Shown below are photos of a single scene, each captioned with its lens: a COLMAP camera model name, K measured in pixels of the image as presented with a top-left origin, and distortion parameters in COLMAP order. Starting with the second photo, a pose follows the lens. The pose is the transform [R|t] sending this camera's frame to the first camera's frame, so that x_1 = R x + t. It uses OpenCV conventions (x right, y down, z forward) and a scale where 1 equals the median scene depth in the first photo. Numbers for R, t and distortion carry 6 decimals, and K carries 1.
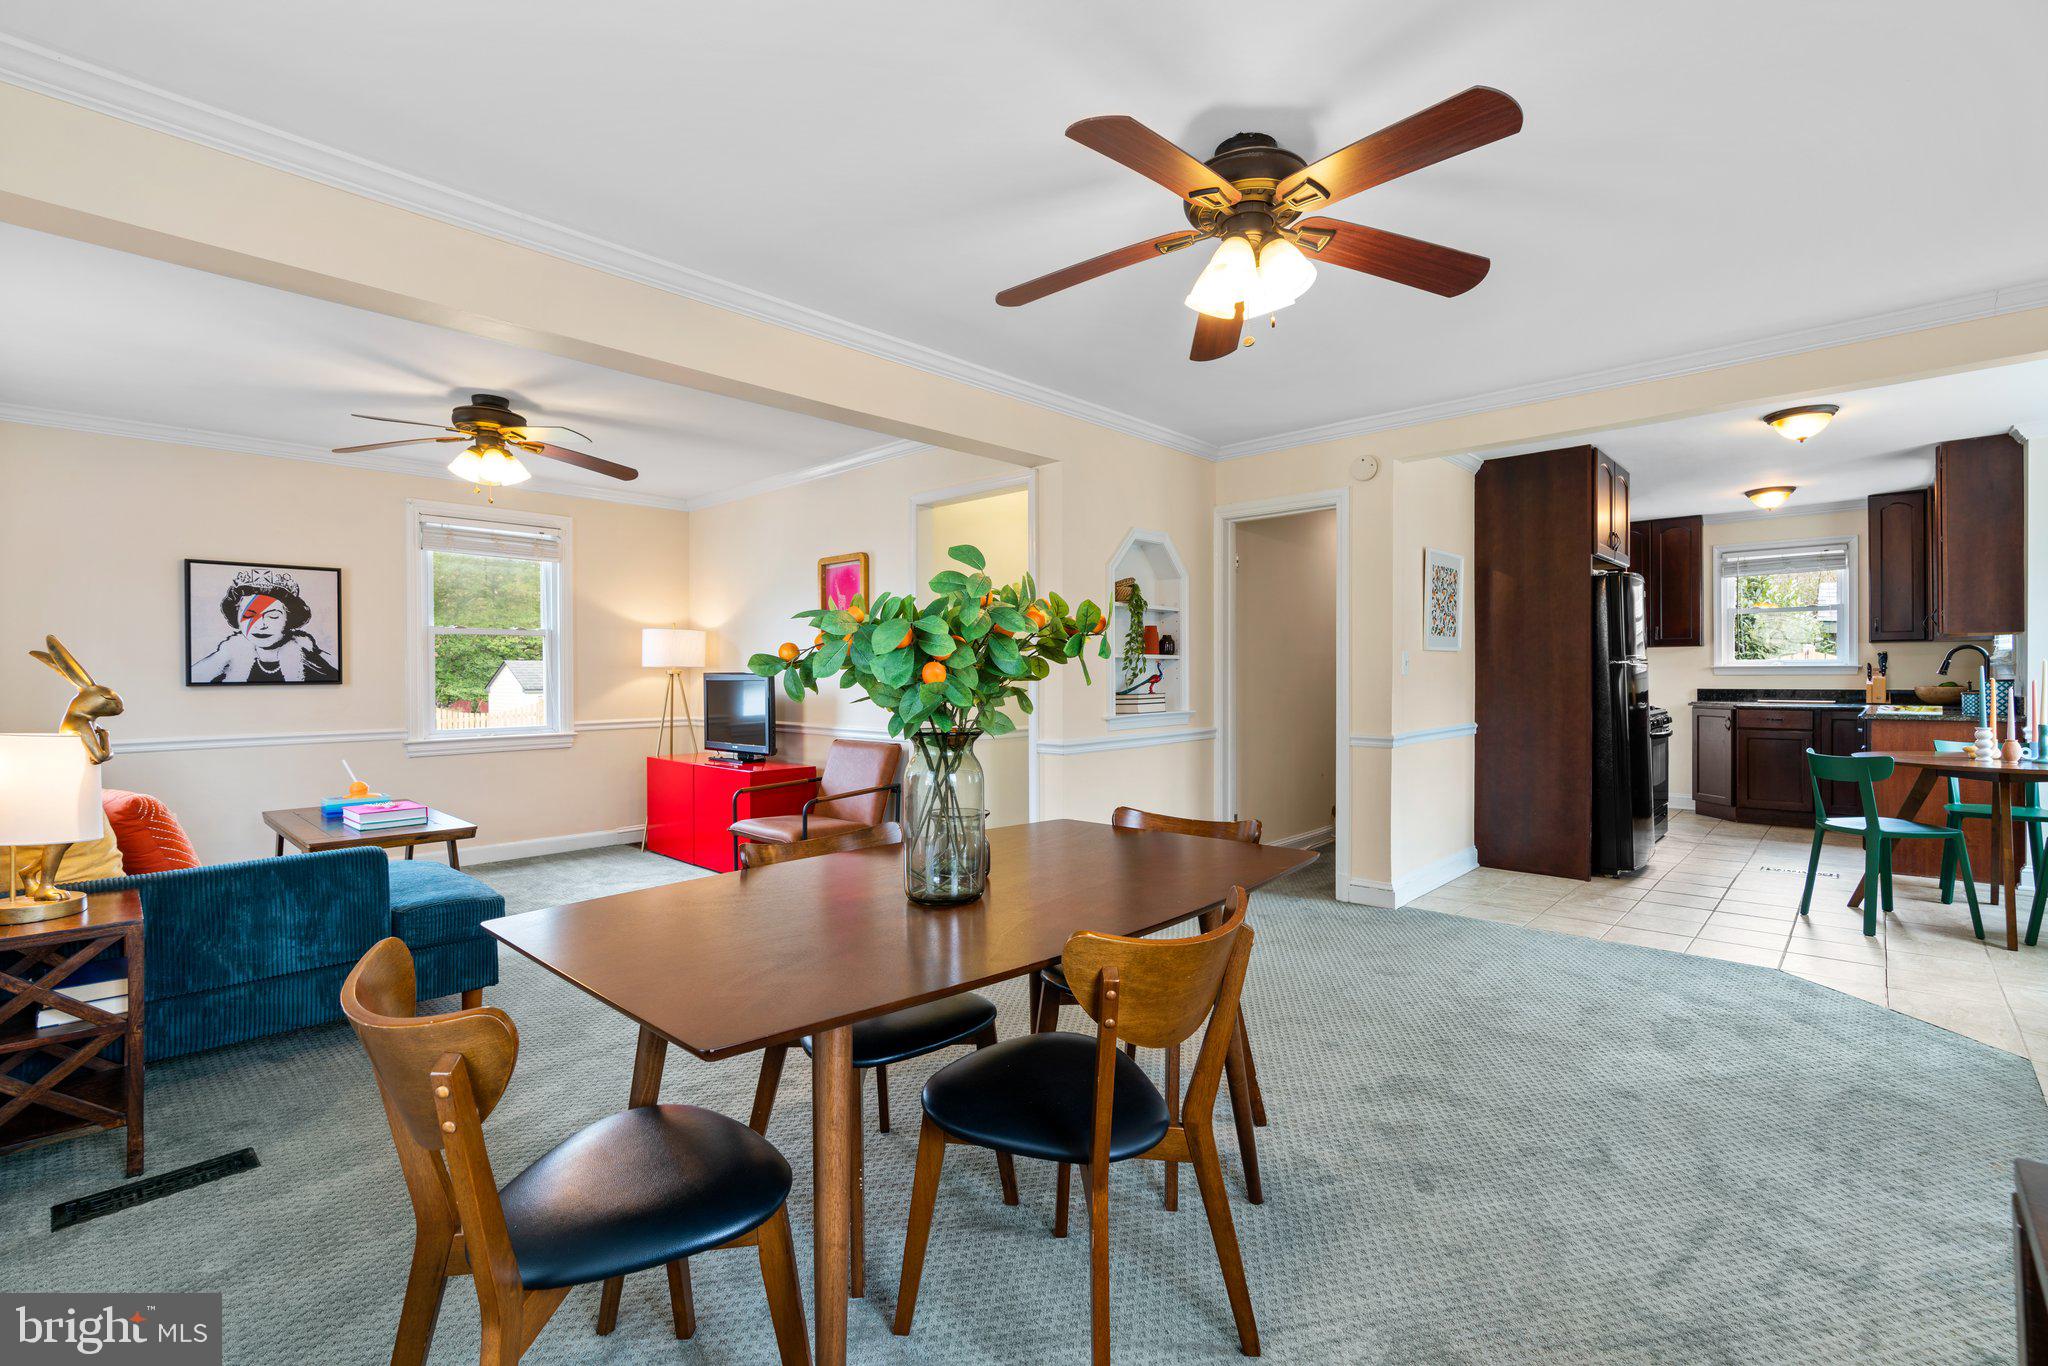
lens RADIAL K [[931.4, 0, 1008.4], [0, 931.4, 674.5], [0, 0, 1]] dist [-0.011787, 0.002277]
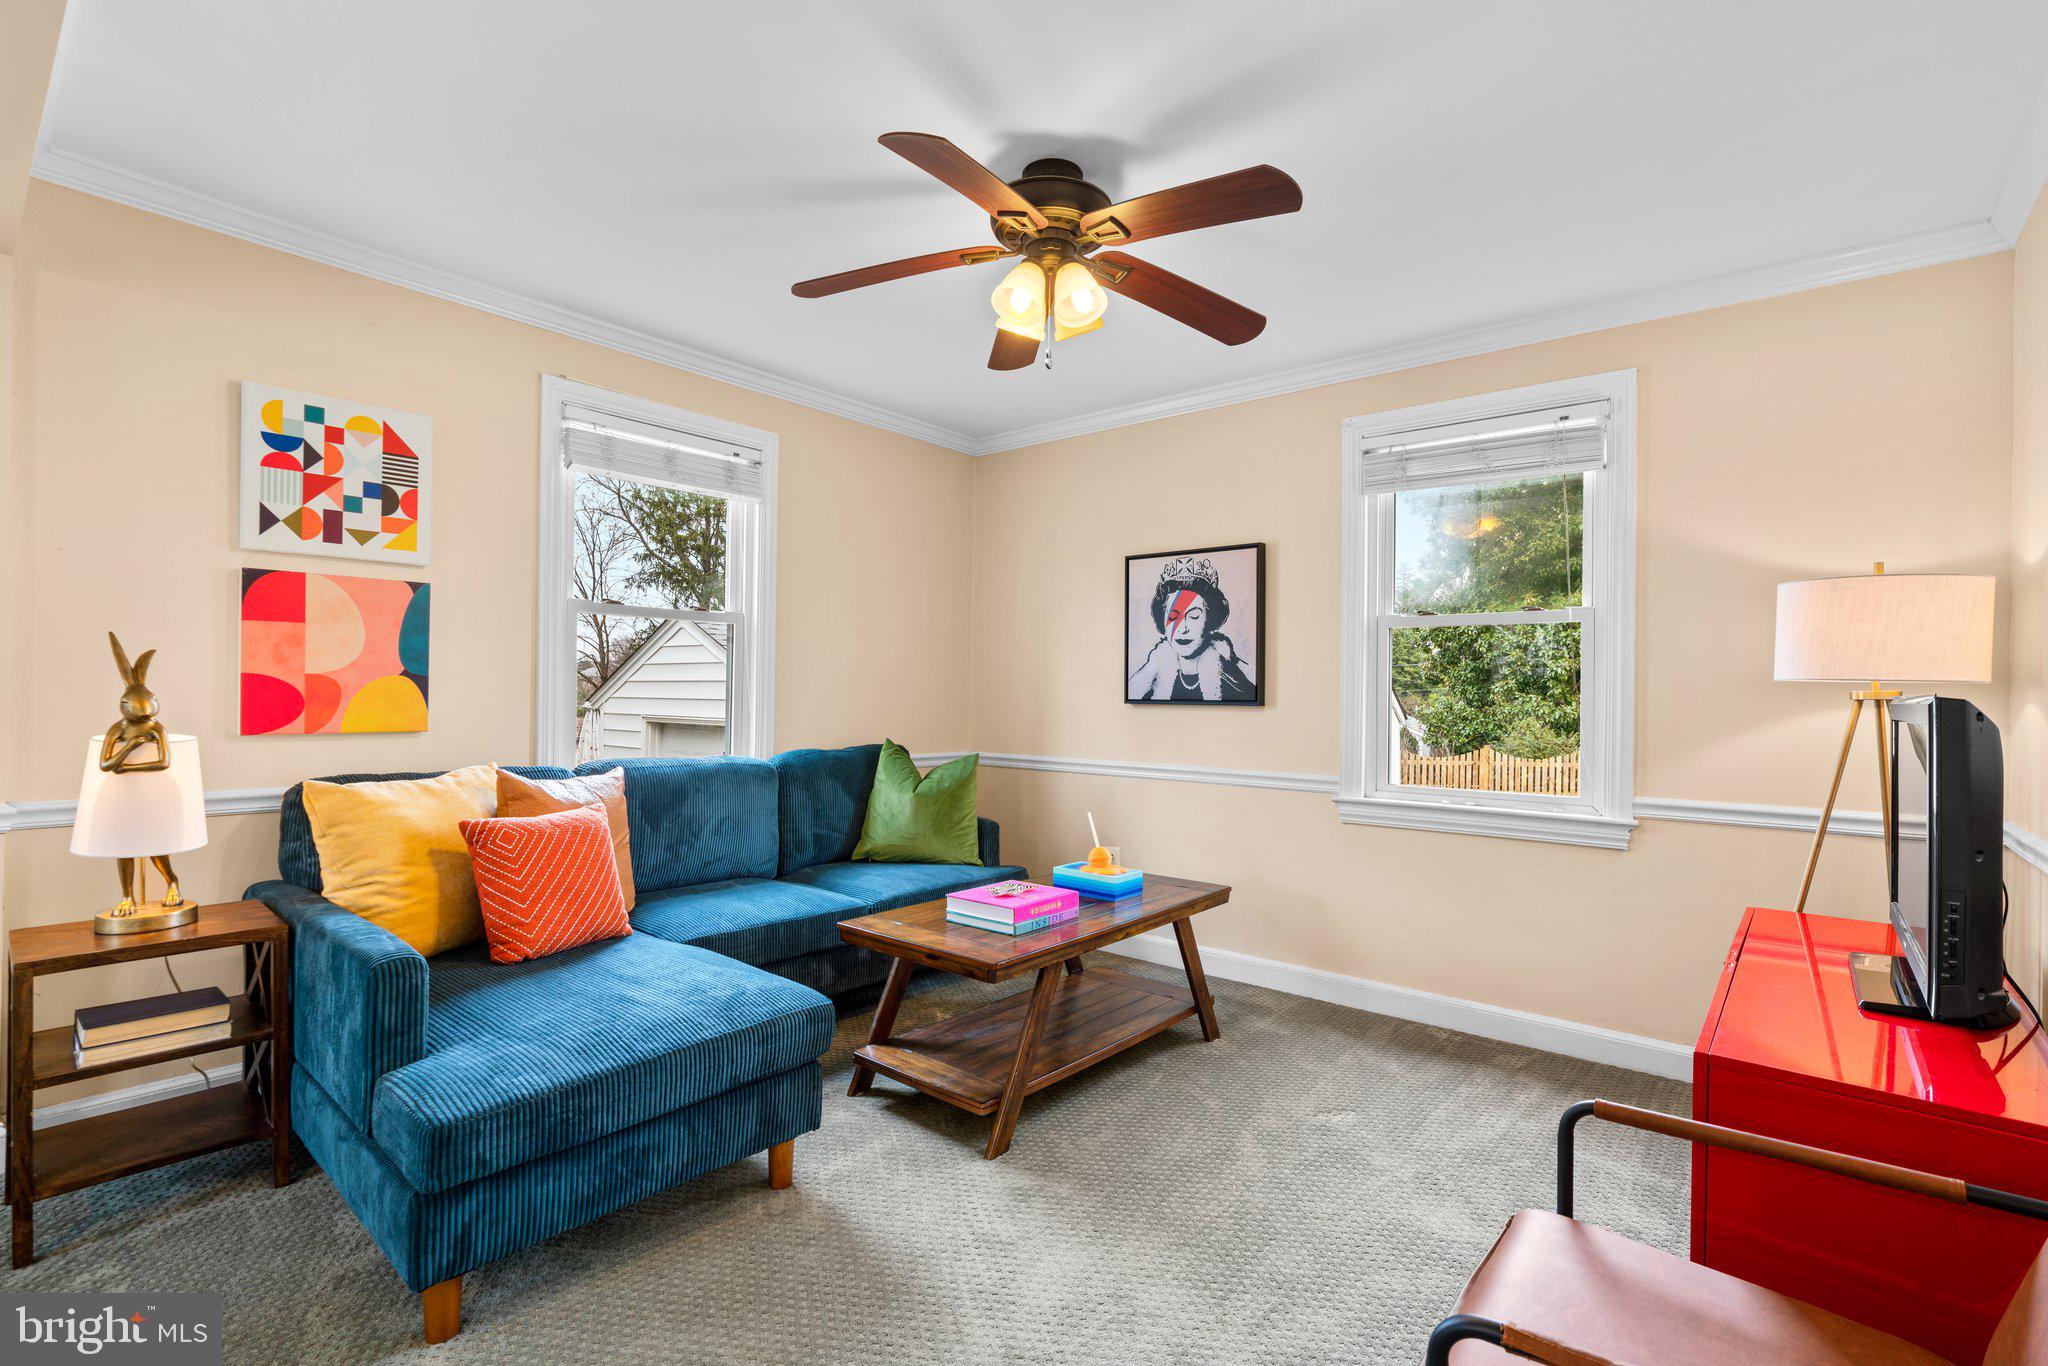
lens RADIAL K [[931.4, 0, 1011.8], [0, 931.4, 684.5], [0, 0, 1]] dist [-0.011787, 0.002277]
pose [[0.045589, -0.003638, -0.998954, -0.019715], [-0.015962, 0.999863, -0.004370, 0.000363], [0.998833, 0.016145, 0.045525, 0.813563]]
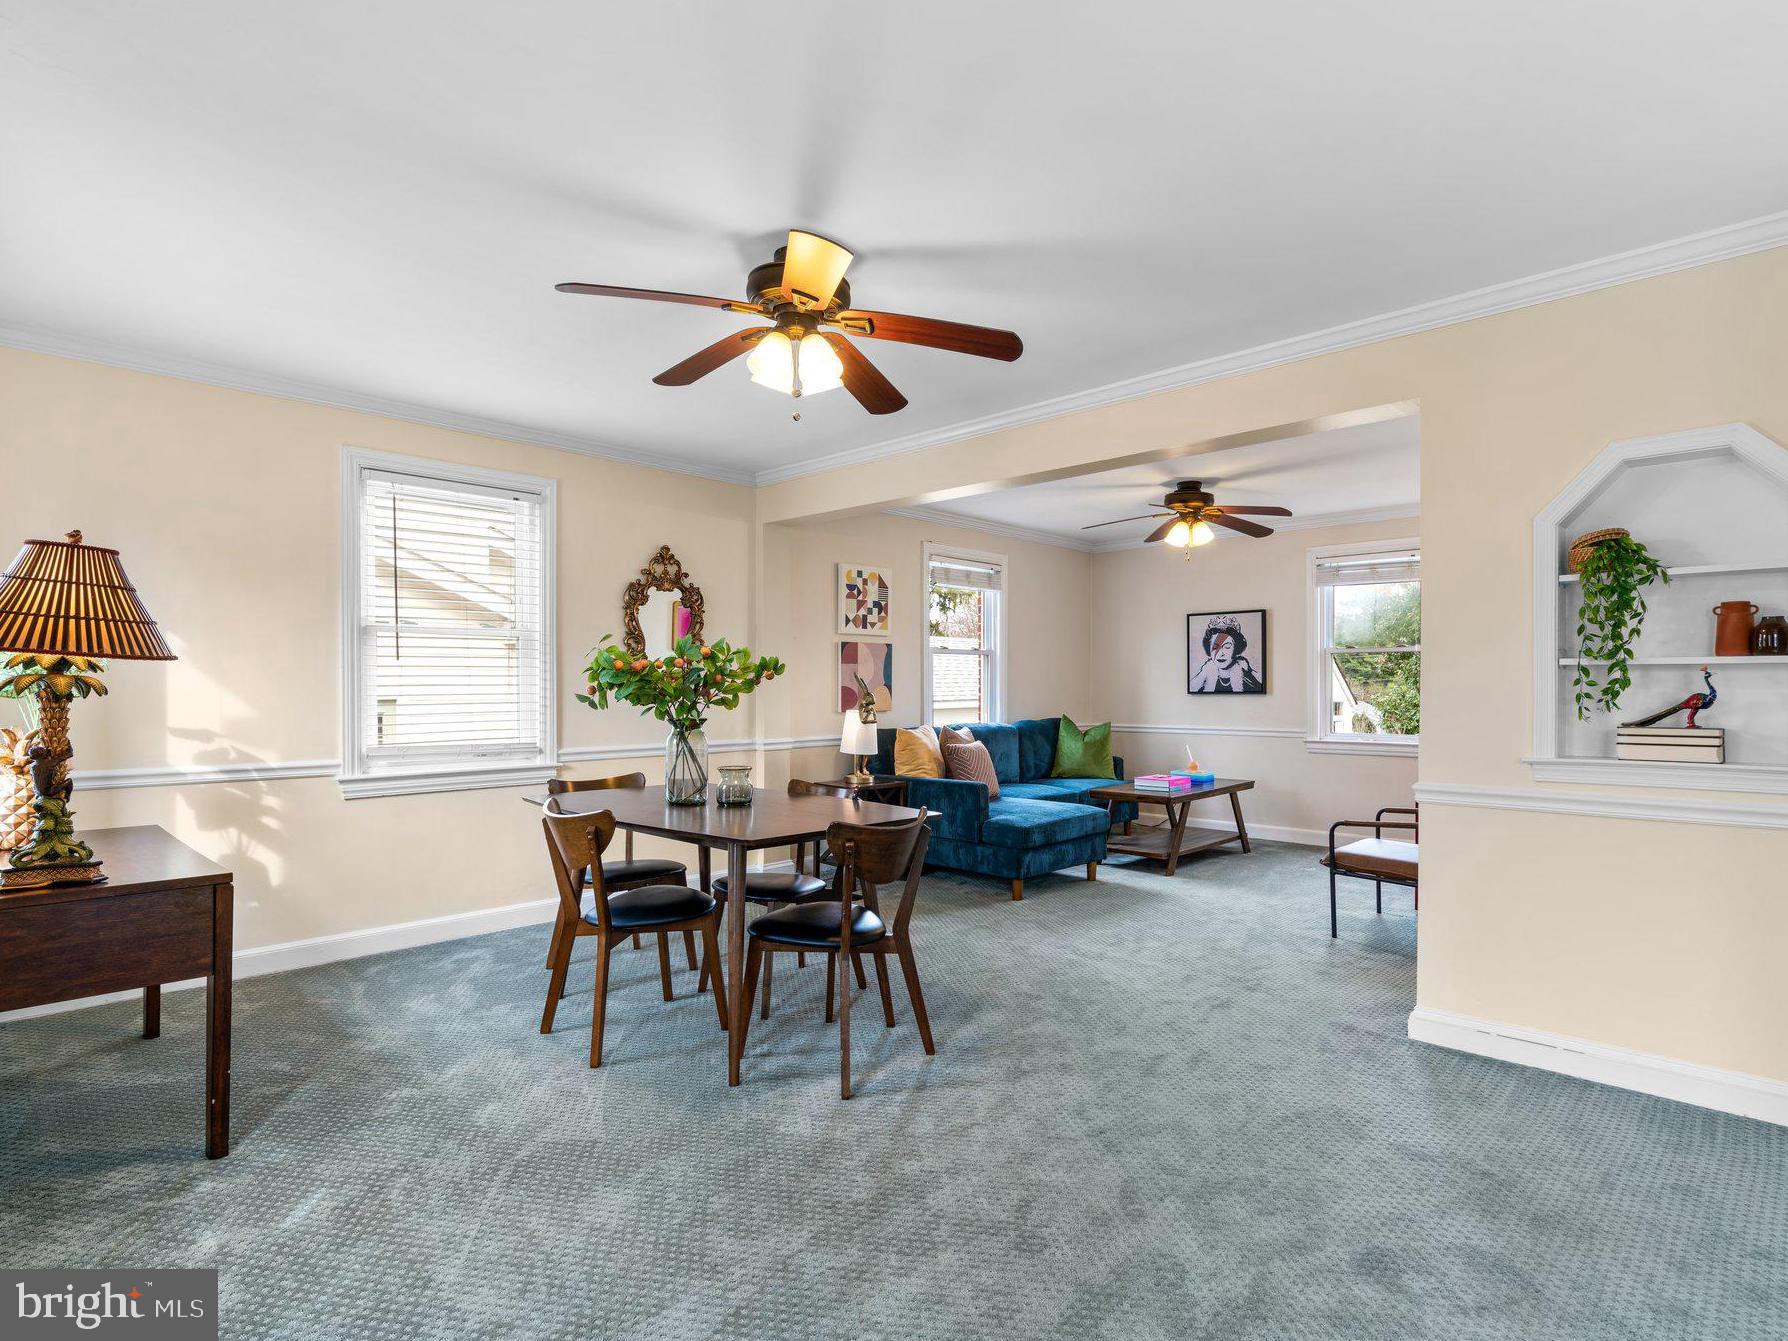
lens RADIAL K [[923.1, 0, 946.9], [0, 923.1, 685.7], [0, 0, 1]] dist [-0.000712, 0.000286]
pose [[0.012531, 0.002710, -0.999918, 0.664419], [-0.001944, 0.999995, 0.002686, -0.004935], [0.999920, 0.001910, 0.012536, 0.538271]]
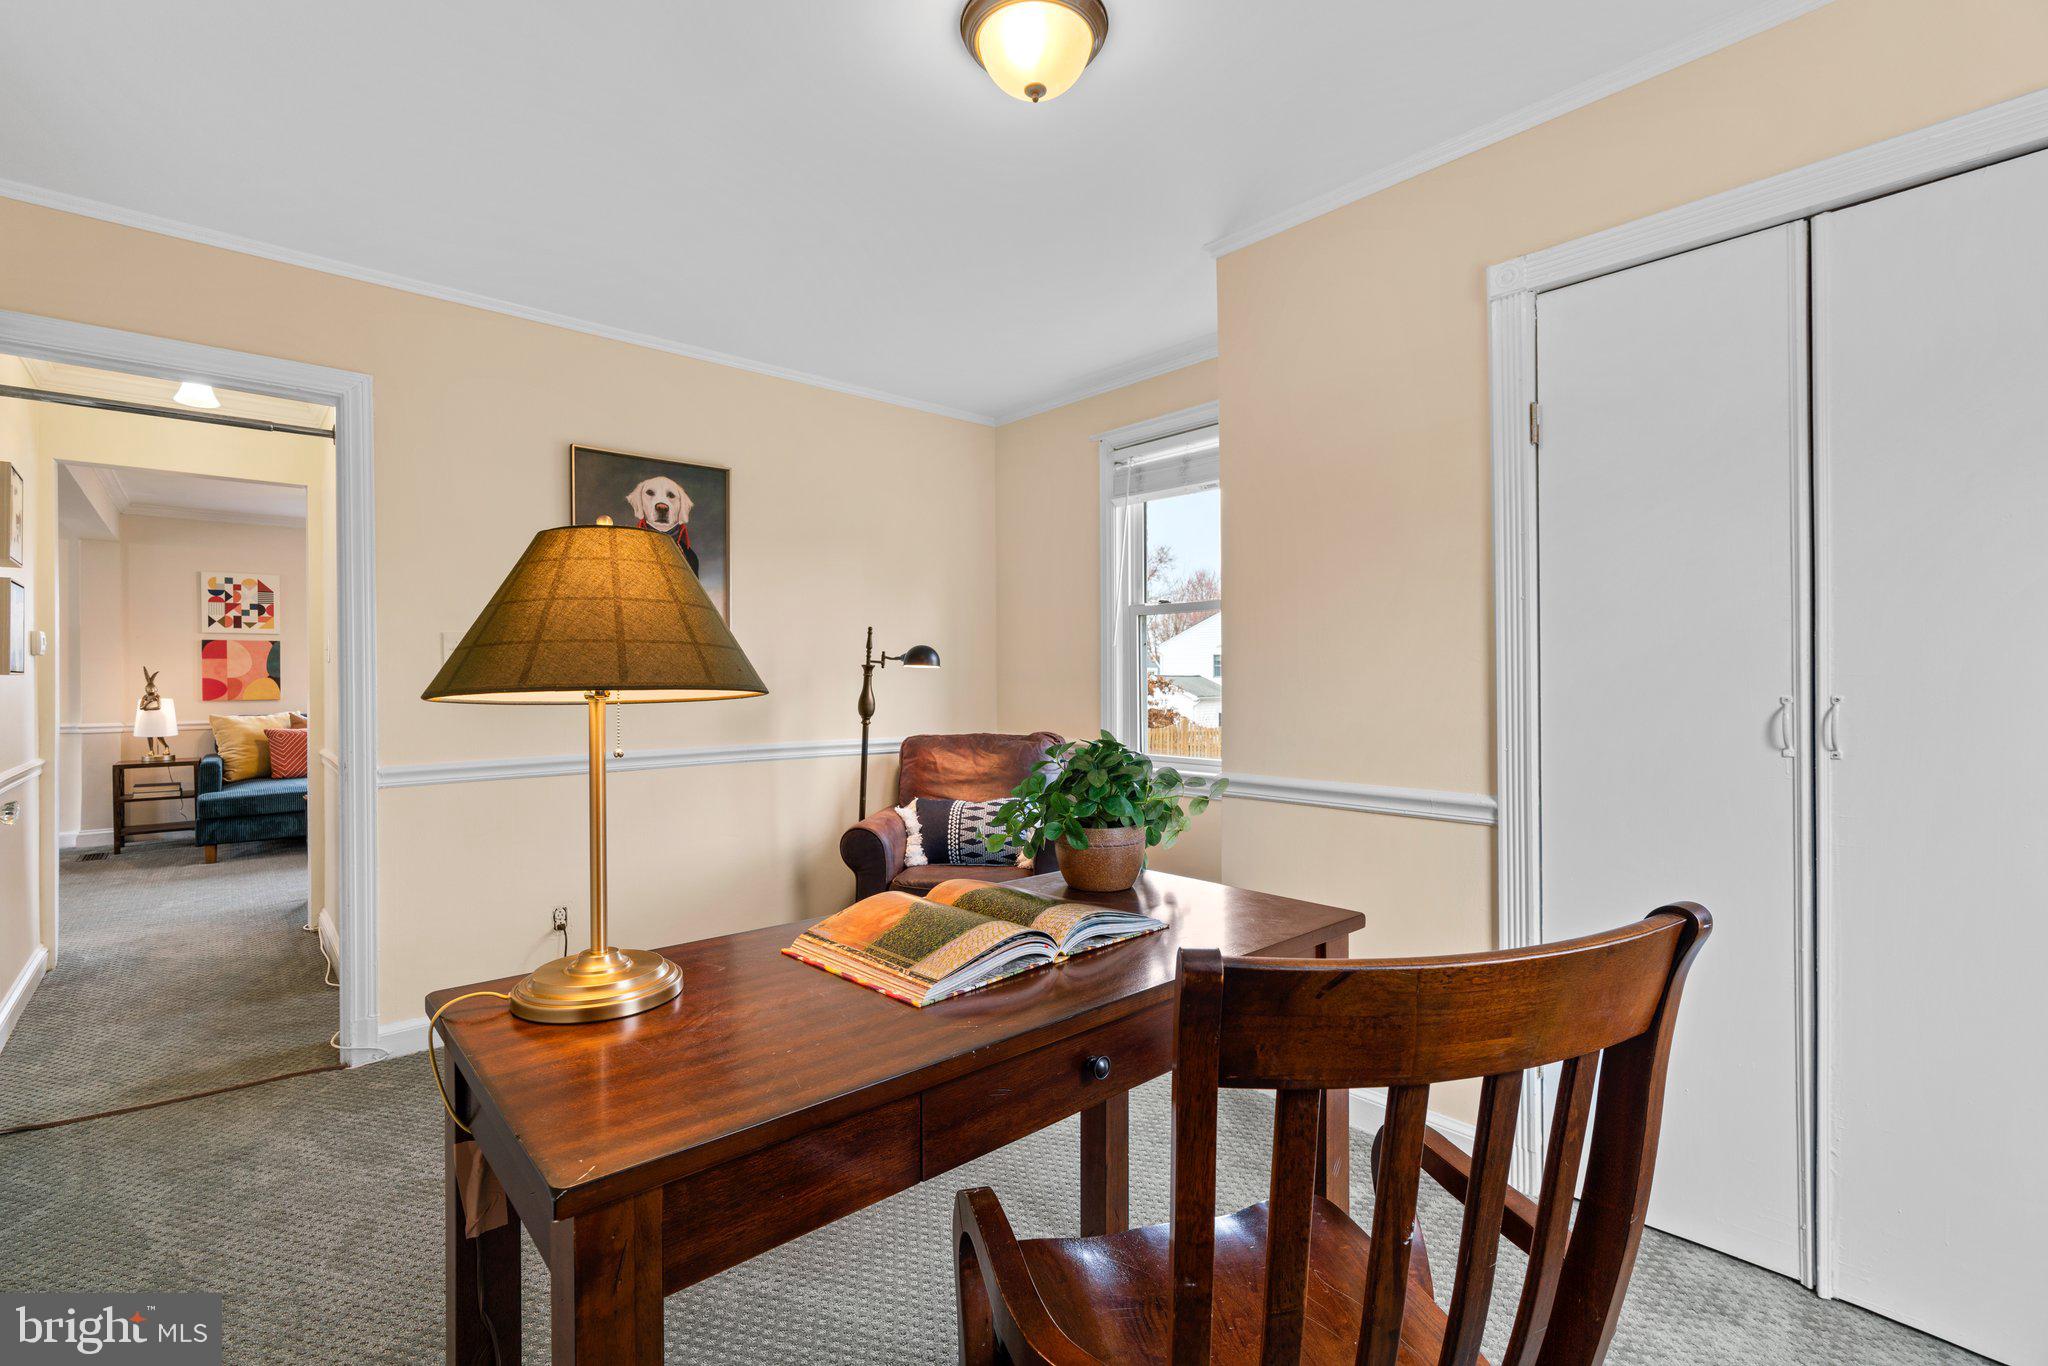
lens RADIAL K [[931.4, 0, 1031.7], [0, 931.4, 676.9], [0, 0, 1]] dist [-0.011787, 0.002277]
pose [[-0.101926, 0.004684, -0.994781, 0.712192], [-0.001968, 0.999986, 0.004910, -0.012354], [0.994790, 0.002458, -0.101915, 1.798604]]
